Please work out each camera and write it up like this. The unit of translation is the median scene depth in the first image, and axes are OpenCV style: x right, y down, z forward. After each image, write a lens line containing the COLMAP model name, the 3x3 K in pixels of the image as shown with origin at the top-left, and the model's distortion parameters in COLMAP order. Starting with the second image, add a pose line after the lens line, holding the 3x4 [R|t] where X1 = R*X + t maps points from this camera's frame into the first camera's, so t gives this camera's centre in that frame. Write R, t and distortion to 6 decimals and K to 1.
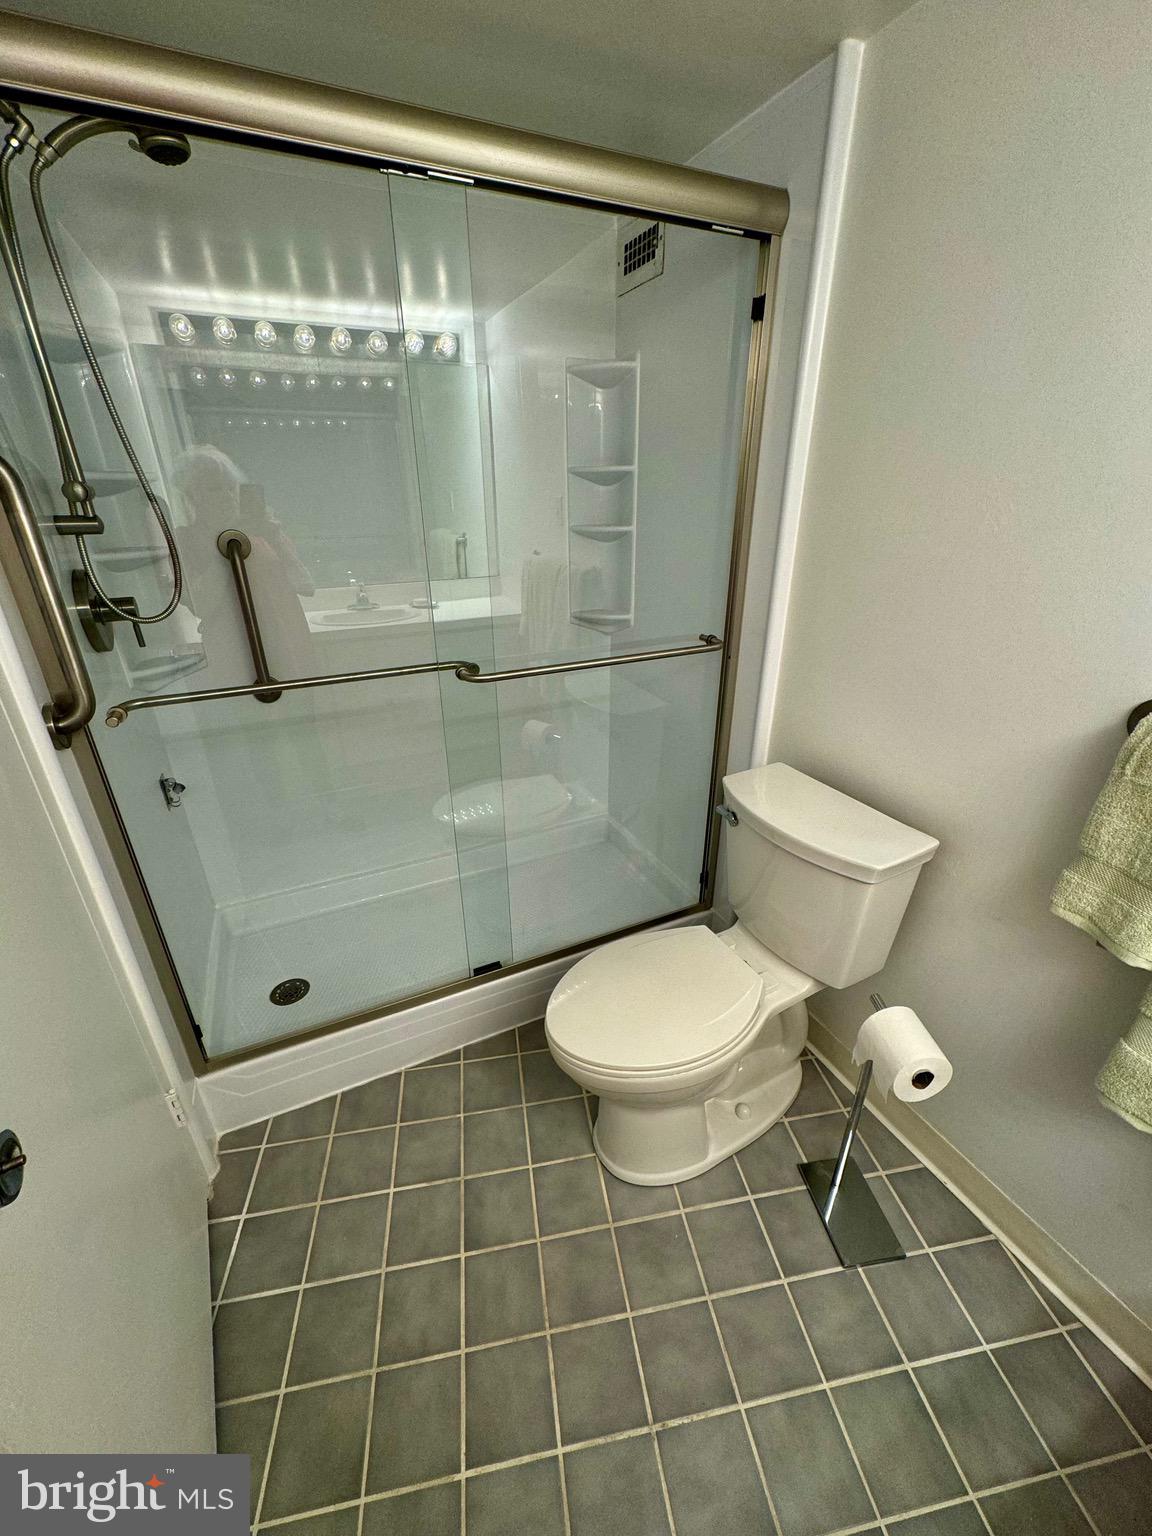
lens RADIAL K [[606.9, 0, 578.5], [0, 606.9, 769.0], [0, 0, 1]] dist [-0.010164, -0.000026]
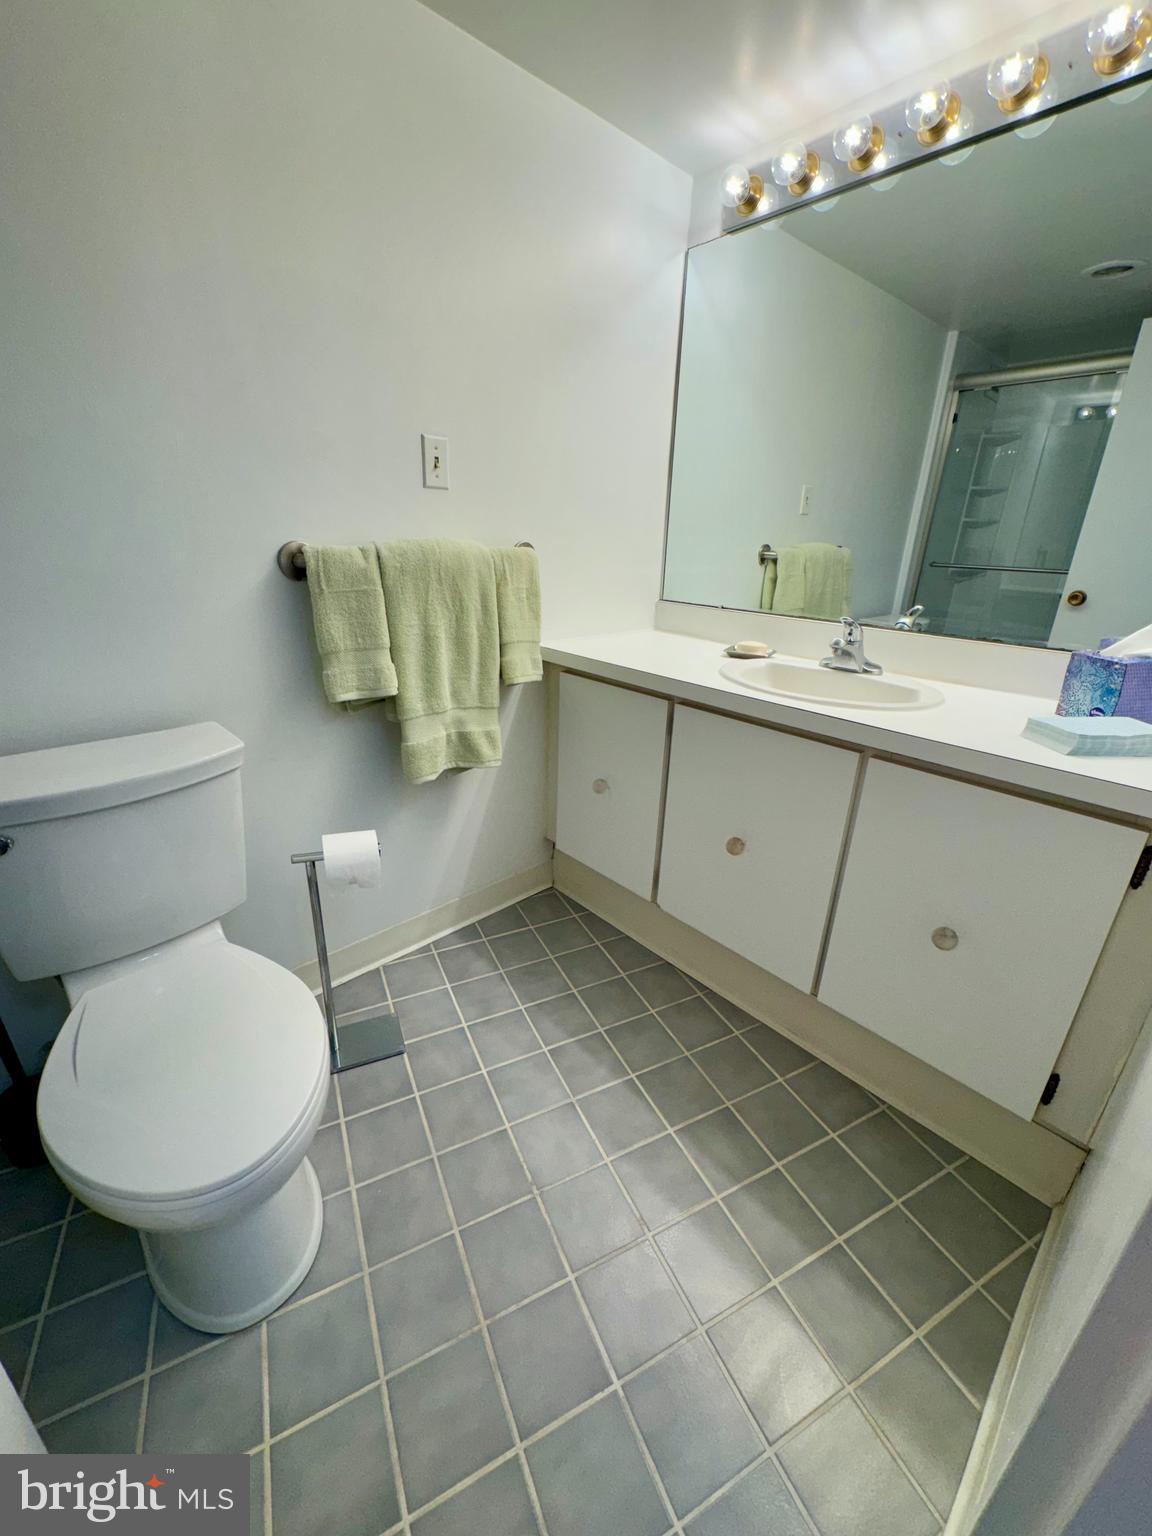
lens RADIAL K [[606.9, 0, 577.5], [0, 606.9, 767.9], [0, 0, 1]] dist [-0.010164, -0.000026]
pose [[-0.294173, -0.346778, 0.890622, -0.600971], [0.371737, 0.816966, 0.440884, -0.045152], [-0.880496, 0.460774, -0.111419, 0.631591]]
